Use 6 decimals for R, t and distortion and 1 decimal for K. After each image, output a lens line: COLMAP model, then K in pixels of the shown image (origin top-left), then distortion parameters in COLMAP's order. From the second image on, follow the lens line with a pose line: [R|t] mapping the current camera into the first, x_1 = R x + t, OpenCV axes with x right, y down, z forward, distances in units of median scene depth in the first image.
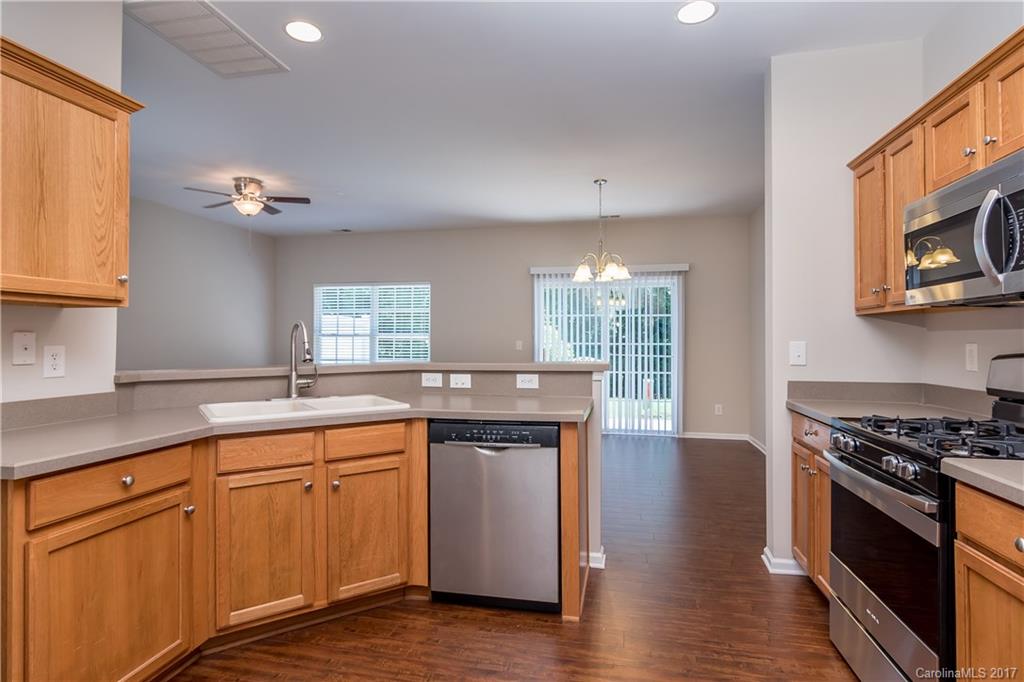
lens RADIAL K [[559.2, 0, 507.1], [0, 559.2, 338.1], [0, 0, 1]] dist [-0.002733, -0.000312]
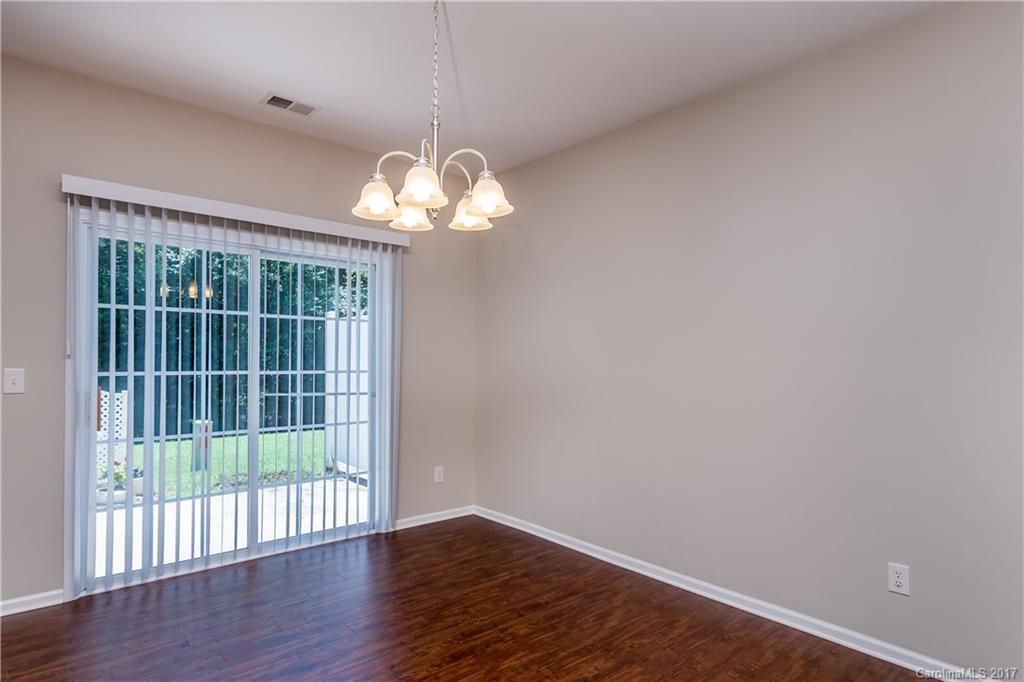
lens RADIAL K [[559.2, 0, 496.8], [0, 559.2, 362.7], [0, 0, 1]] dist [-0.002733, -0.000312]
pose [[0.609686, -0.000383, 0.792643, -0.198576], [-0.006170, 0.999967, 0.005229, -0.006356], [-0.792619, -0.008079, 0.609663, 1.315320]]
